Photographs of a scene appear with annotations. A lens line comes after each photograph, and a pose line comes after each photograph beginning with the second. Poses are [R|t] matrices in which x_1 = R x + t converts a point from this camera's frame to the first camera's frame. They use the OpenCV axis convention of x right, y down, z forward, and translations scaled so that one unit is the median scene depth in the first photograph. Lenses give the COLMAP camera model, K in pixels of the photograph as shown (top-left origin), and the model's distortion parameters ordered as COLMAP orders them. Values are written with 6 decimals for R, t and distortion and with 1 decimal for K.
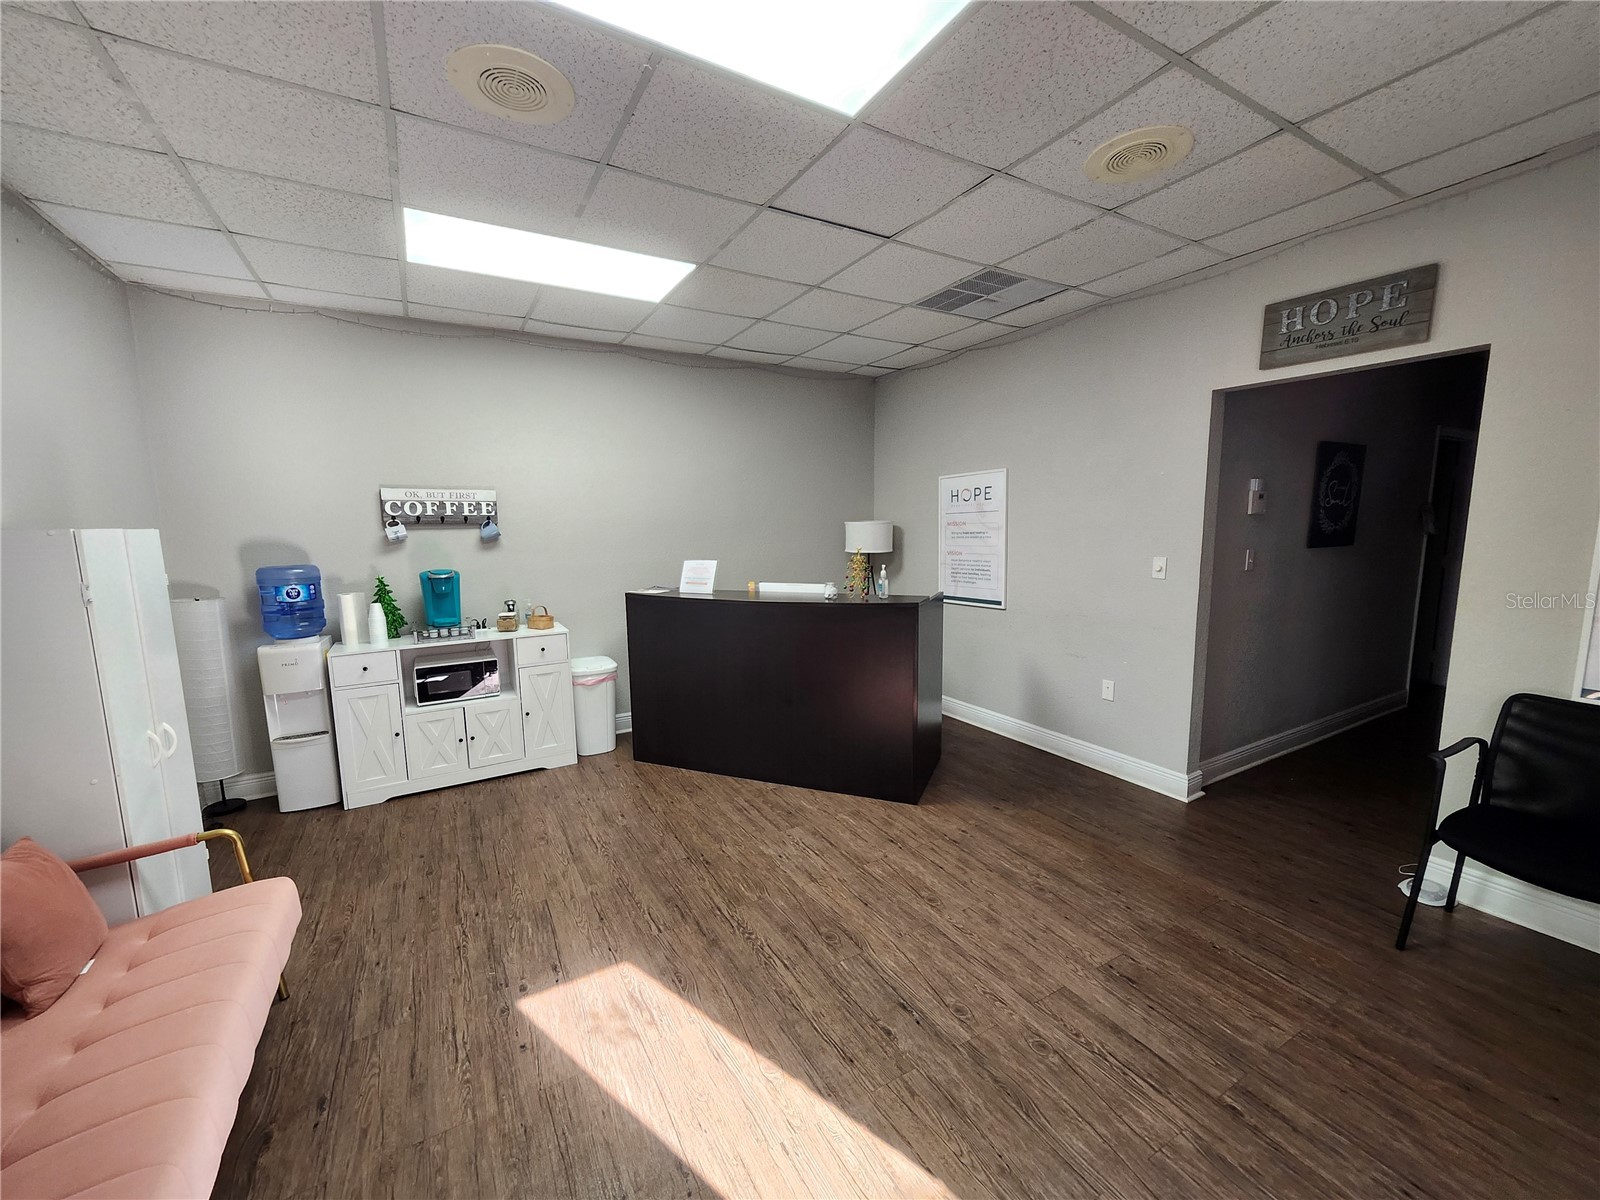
lens RADIAL K [[632.7, 0, 790.1], [0, 632.7, 602.9], [0, 0, 1]] dist [0.001725, 0.000558]
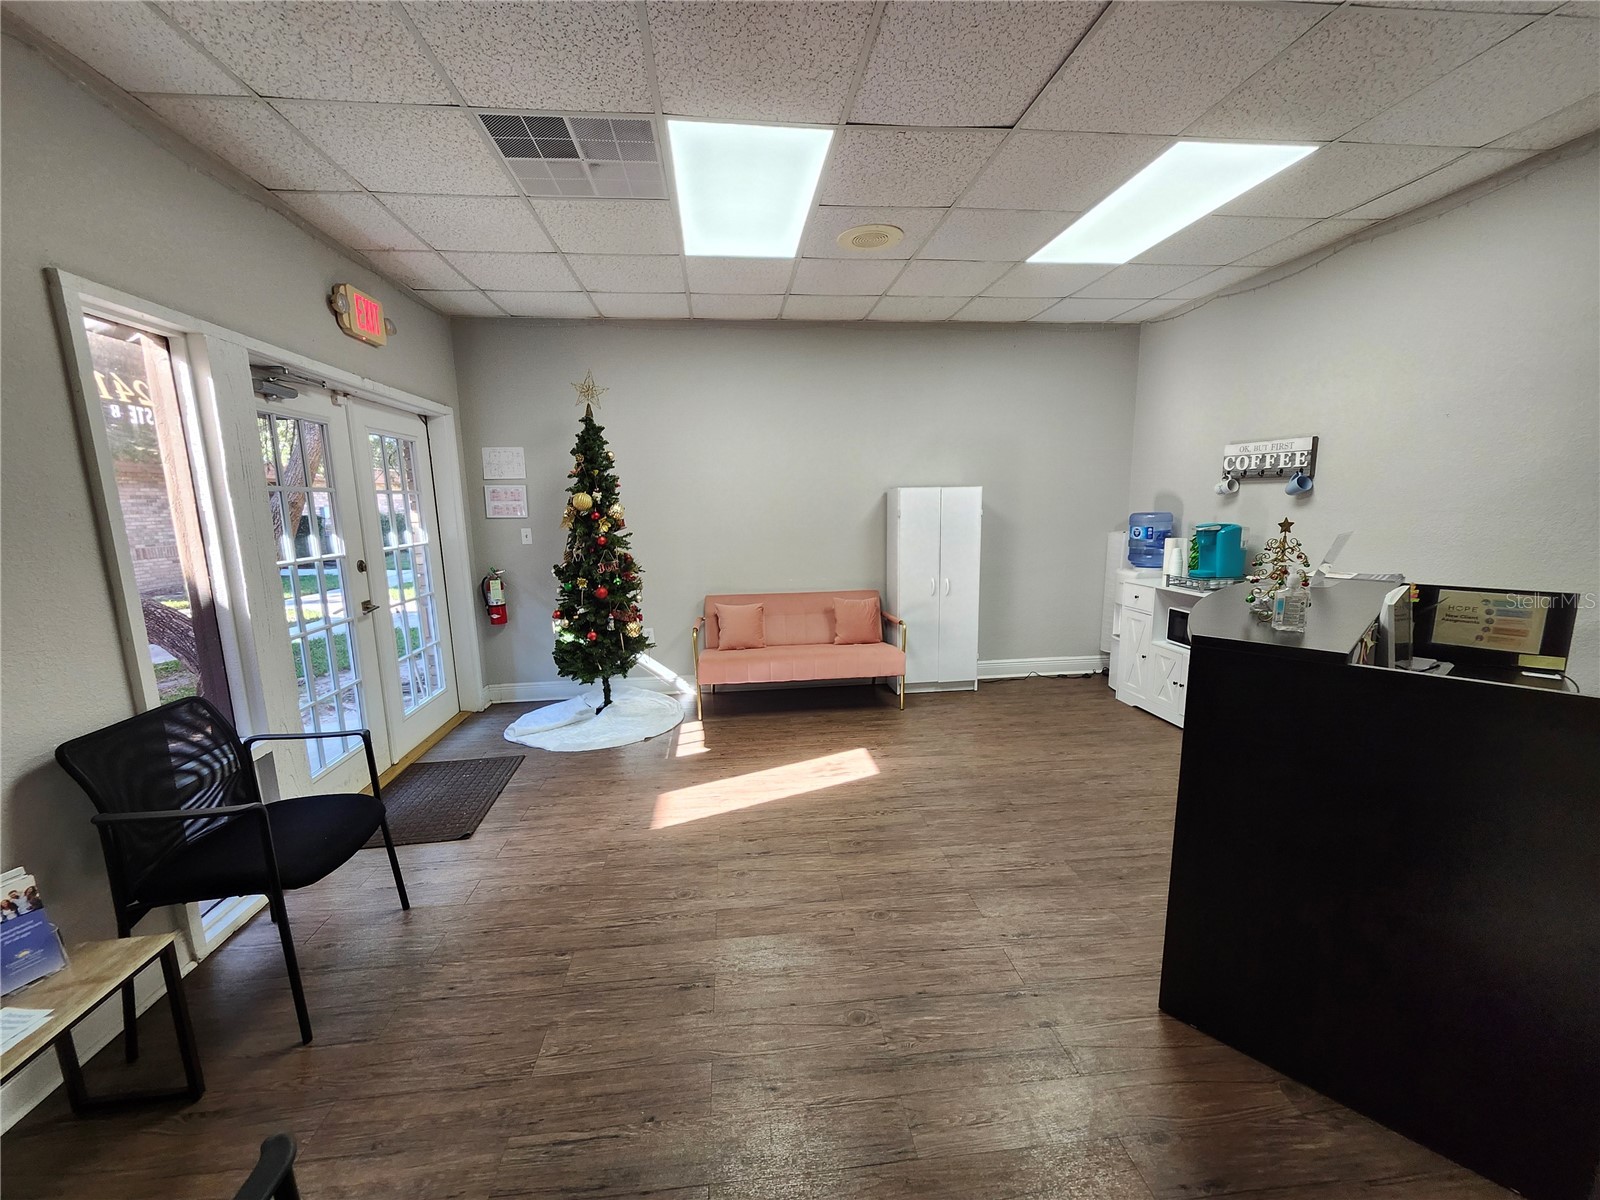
lens RADIAL K [[632.7, 0, 790.1], [0, 632.7, 602.9], [0, 0, 1]] dist [0.001725, 0.000558]
pose [[-0.400987, 0.169065, -0.900348, 0.929134], [-0.094409, 0.969963, 0.224184, -0.127438], [0.911206, 0.174896, -0.372981, 1.065793]]
